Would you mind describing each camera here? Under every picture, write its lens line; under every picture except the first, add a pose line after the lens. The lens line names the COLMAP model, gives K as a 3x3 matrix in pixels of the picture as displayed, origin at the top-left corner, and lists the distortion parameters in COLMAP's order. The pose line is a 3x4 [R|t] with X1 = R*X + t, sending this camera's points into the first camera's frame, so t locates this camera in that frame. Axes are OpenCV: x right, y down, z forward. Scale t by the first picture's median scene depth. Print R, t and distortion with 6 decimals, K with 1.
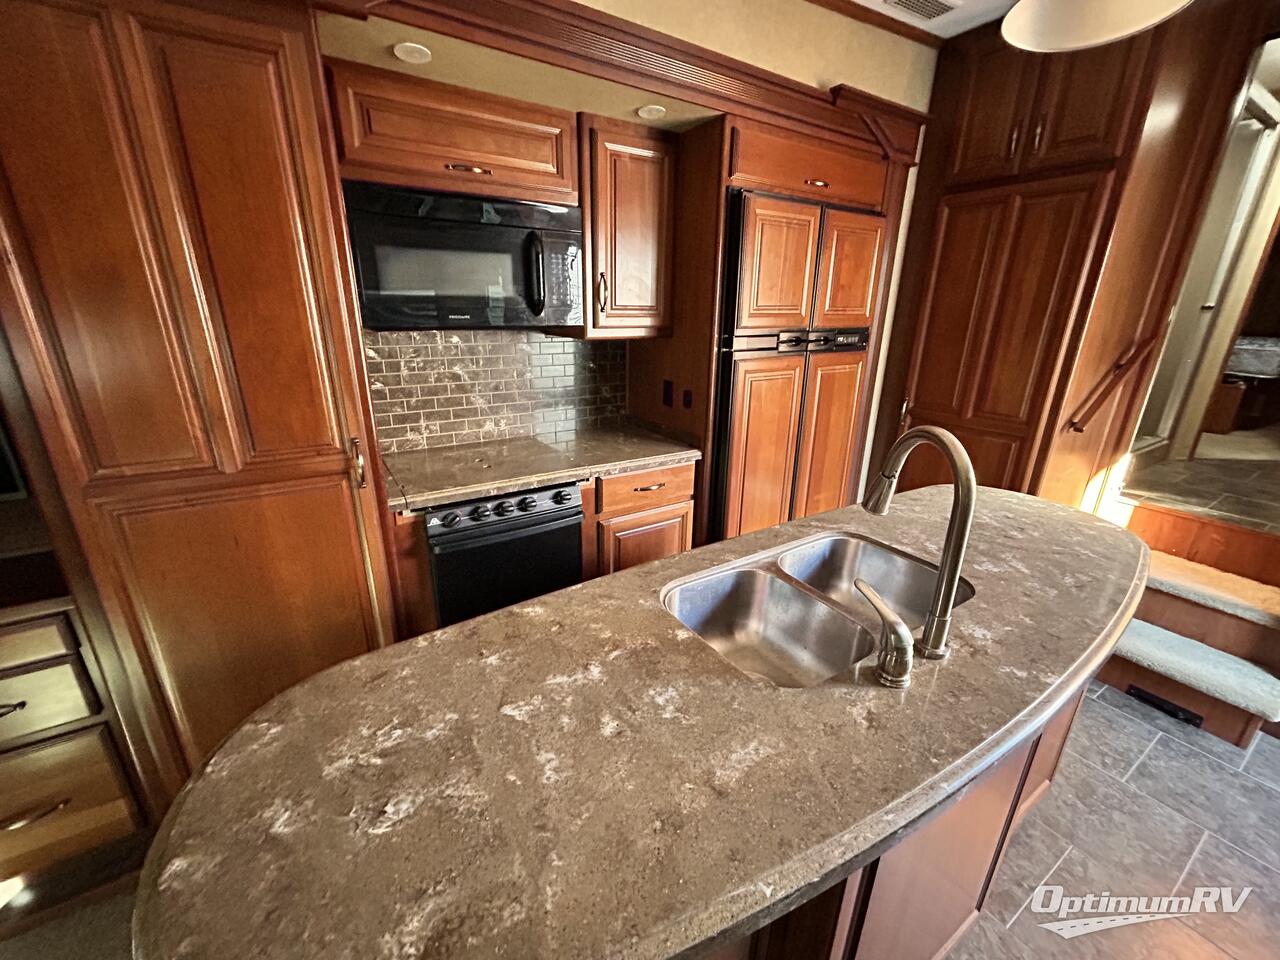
lens RADIAL K [[513.4, 0, 636.4], [0, 513.4, 481.1], [0, 0, 1]] dist [-0.003194, -0.000306]
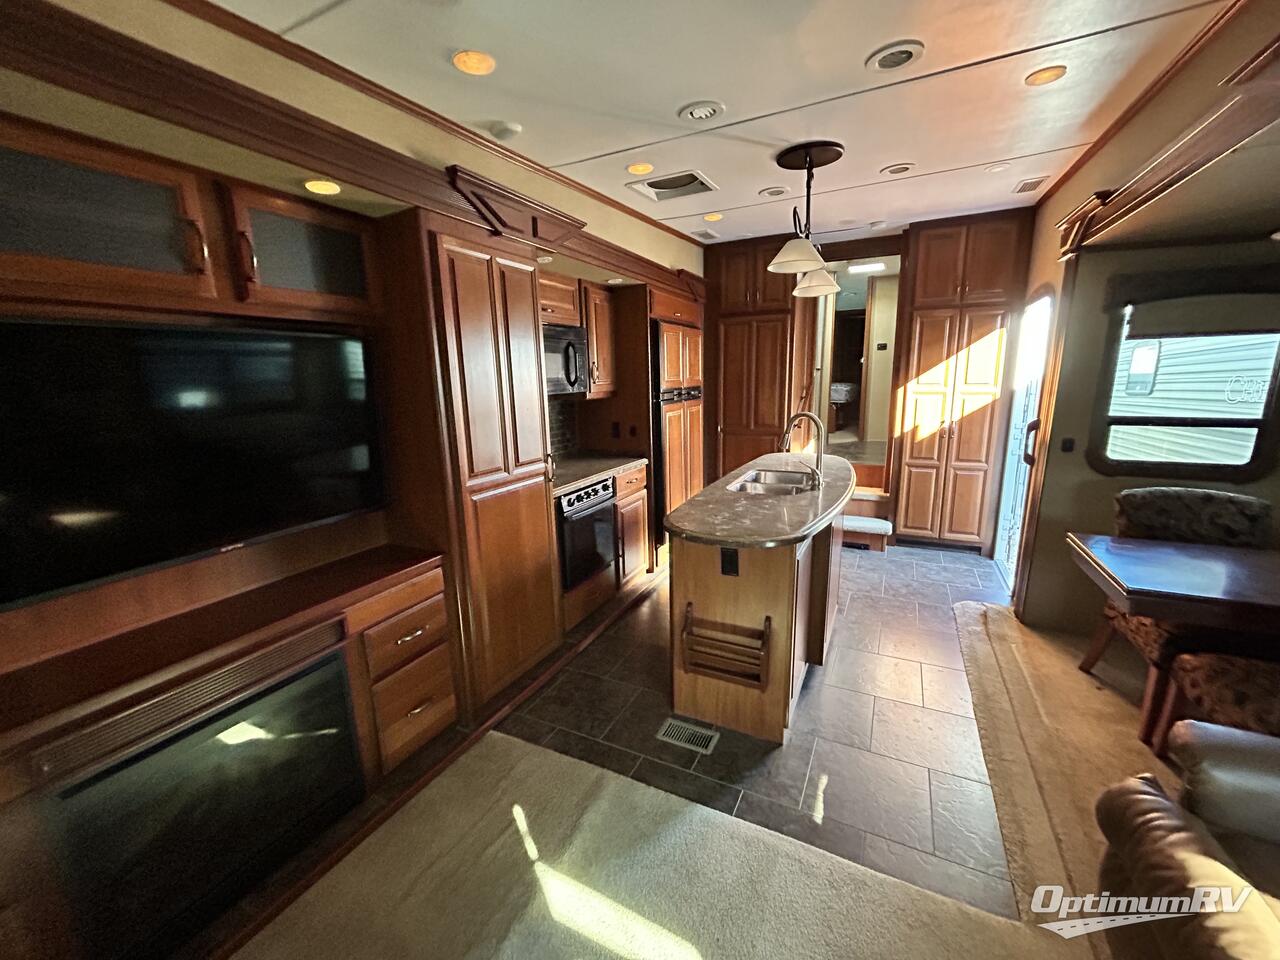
lens RADIAL K [[513.4, 0, 637.2], [0, 513.4, 484.0], [0, 0, 1]] dist [-0.003194, -0.000306]
pose [[0.856852, -0.140826, 0.495956, -0.860051], [0.200314, 0.977330, -0.068567, 0.151407], [-0.475057, 0.158099, 0.865636, -0.521250]]
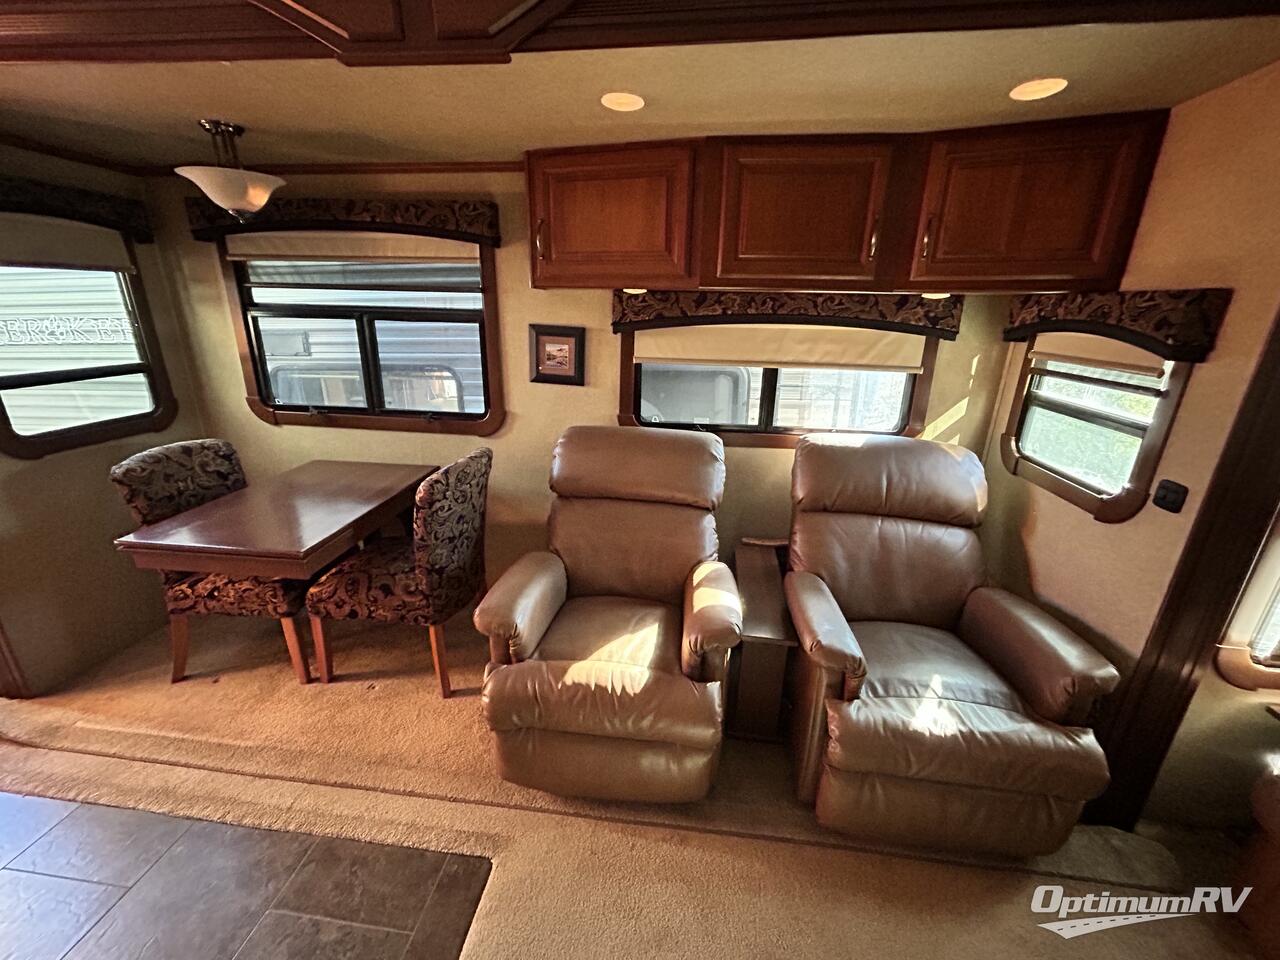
lens RADIAL K [[513.4, 0, 637.3], [0, 513.4, 482.7], [0, 0, 1]] dist [-0.003194, -0.000306]
pose [[-0.775270, -0.233857, 0.586743, -0.604792], [0.174810, 0.813208, 0.555098, -0.024276], [-0.606958, 0.532919, -0.589575, -0.031721]]
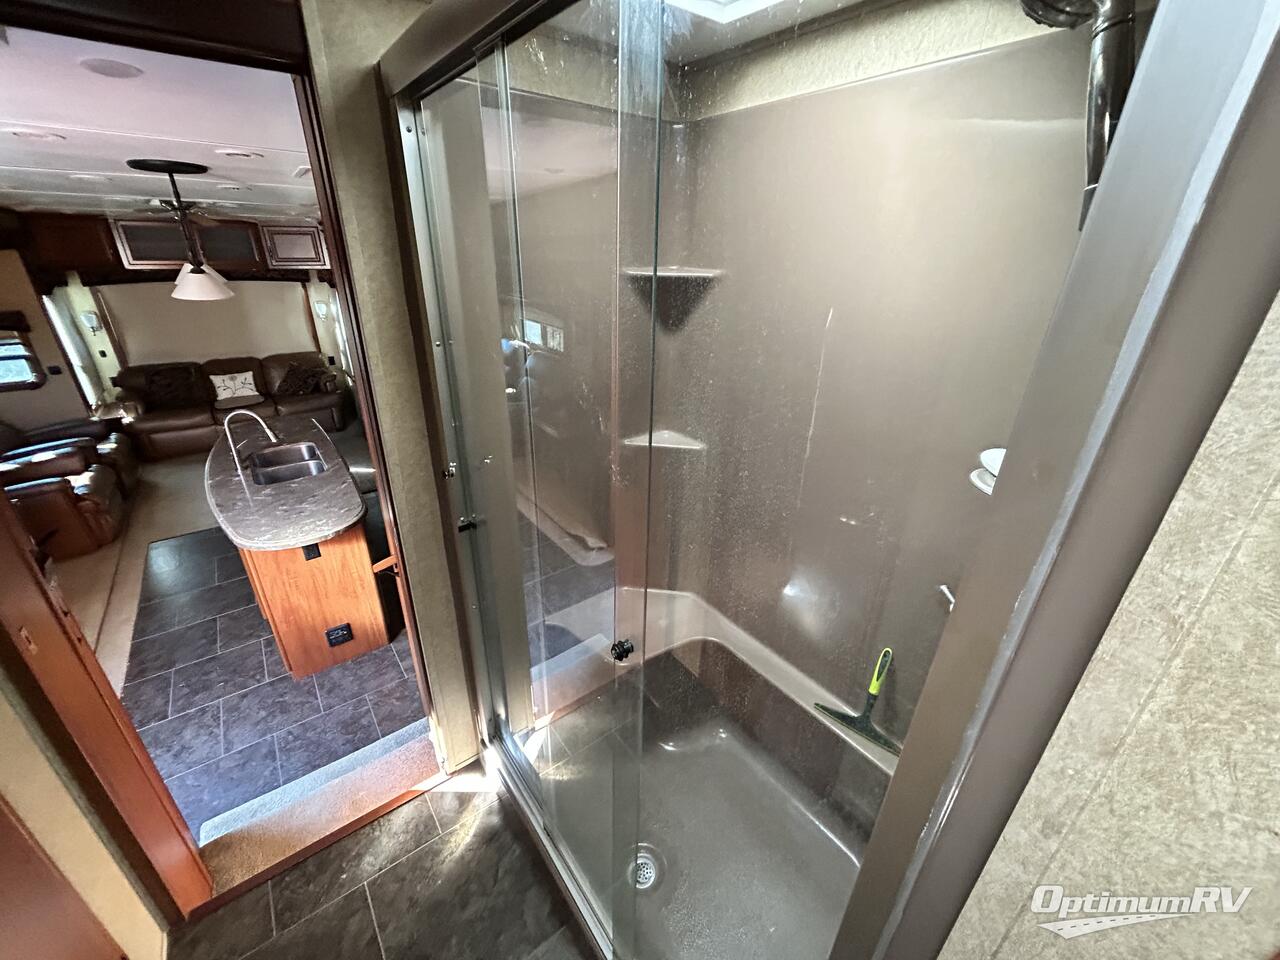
lens RADIAL K [[513.4, 0, 636.1], [0, 513.4, 473.6], [0, 0, 1]] dist [-0.003194, -0.000306]
pose [[0.091770, 0.391853, -0.915440, 1.836511], [-0.339358, 0.876593, 0.341205, -0.795962], [0.936170, 0.279349, 0.213423, 1.271853]]
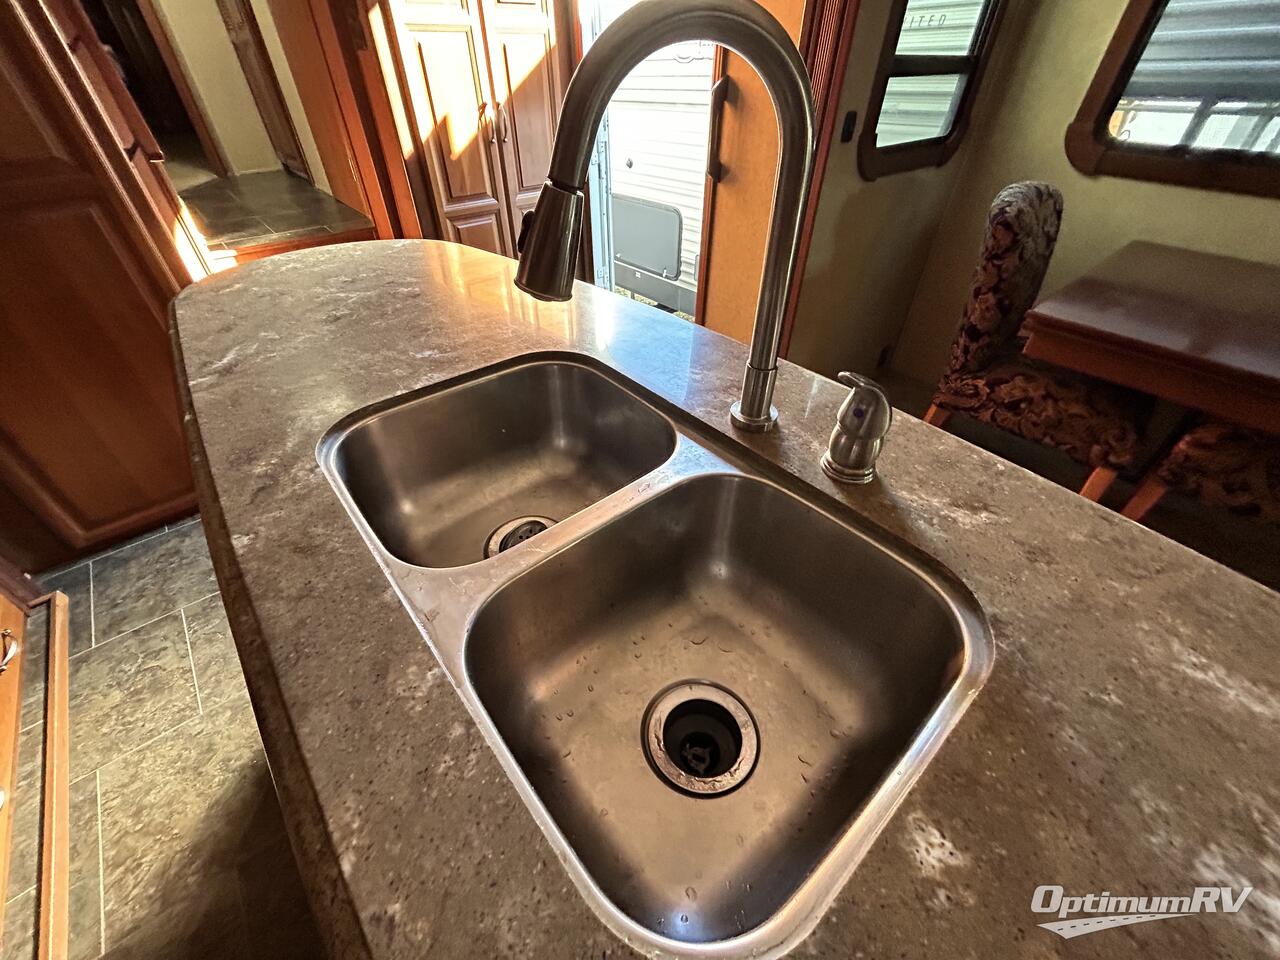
lens RADIAL K [[513.4, 0, 632.7], [0, 513.4, 478.4], [0, 0, 1]] dist [-0.003194, -0.000306]
pose [[-0.128604, -0.650467, 0.748568, 0.013513], [0.318540, 0.687741, 0.652337, -0.053669], [-0.939145, 0.322342, 0.118753, 0.506622]]
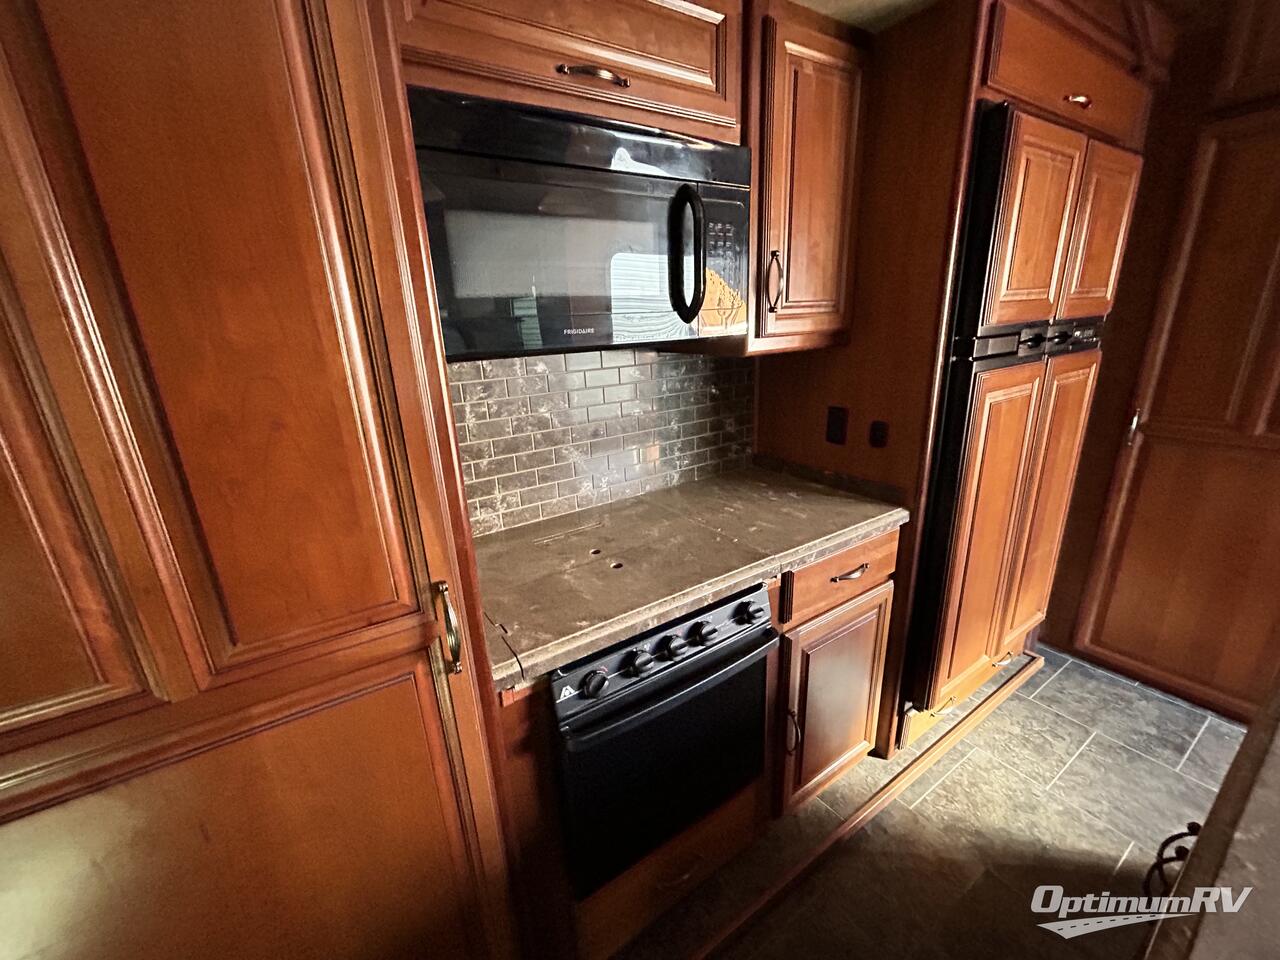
lens RADIAL K [[513.4, 0, 637.1], [0, 513.4, 483.6], [0, 0, 1]] dist [-0.003194, -0.000306]
pose [[0.998303, -0.058135, -0.003475, -0.249964], [0.058060, 0.998137, -0.018734, -0.112210], [0.004558, 0.018501, 0.999818, 0.358779]]
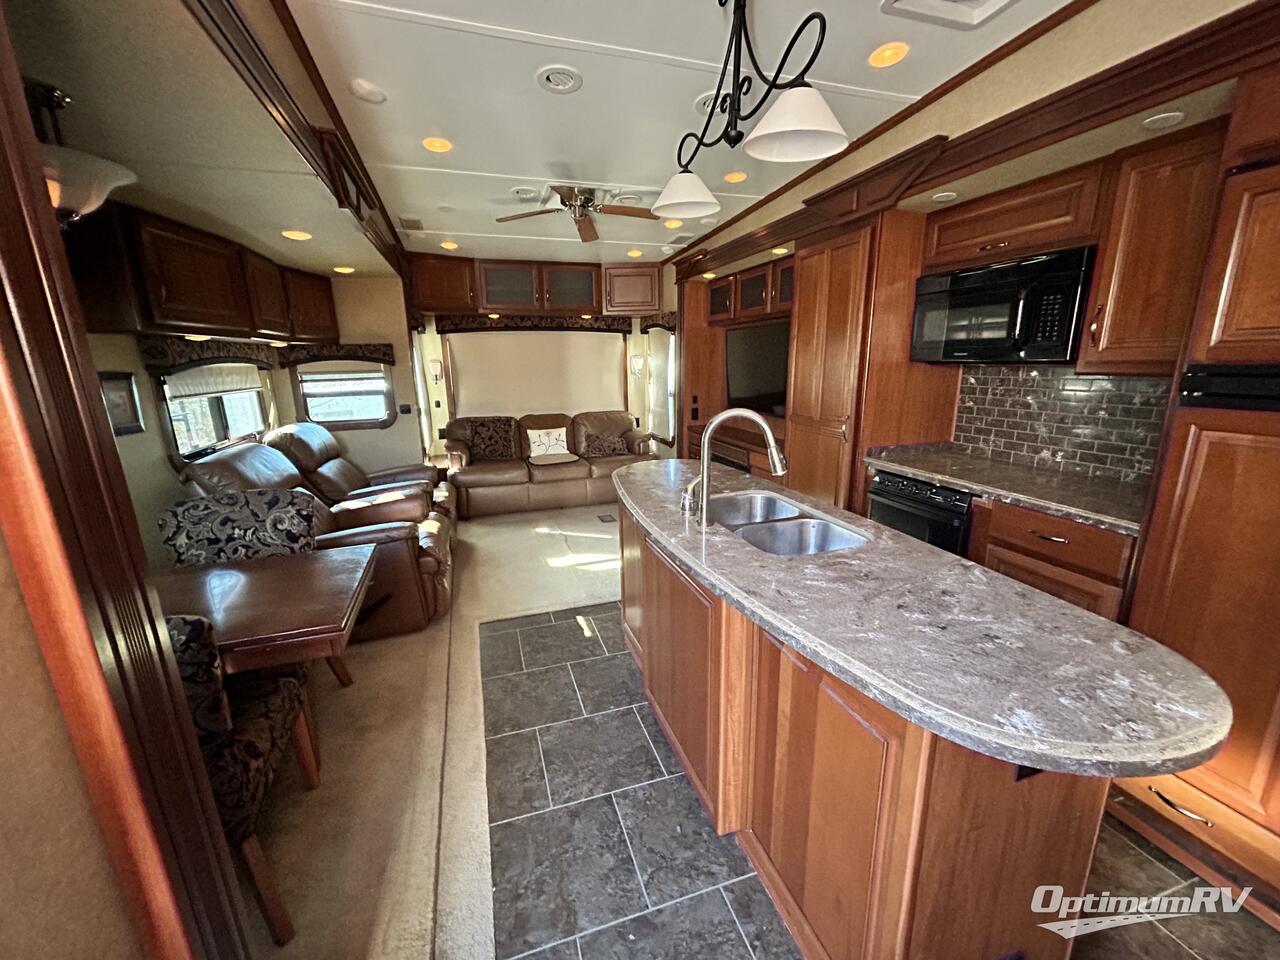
lens RADIAL K [[513.4, 0, 636.7], [0, 513.4, 478.1], [0, 0, 1]] dist [-0.003194, -0.000306]
pose [[-0.248574, 0.211958, -0.945137, 1.088585], [-0.297489, 0.911897, 0.282744, -0.127800], [0.921798, 0.351451, -0.163618, 0.470754]]
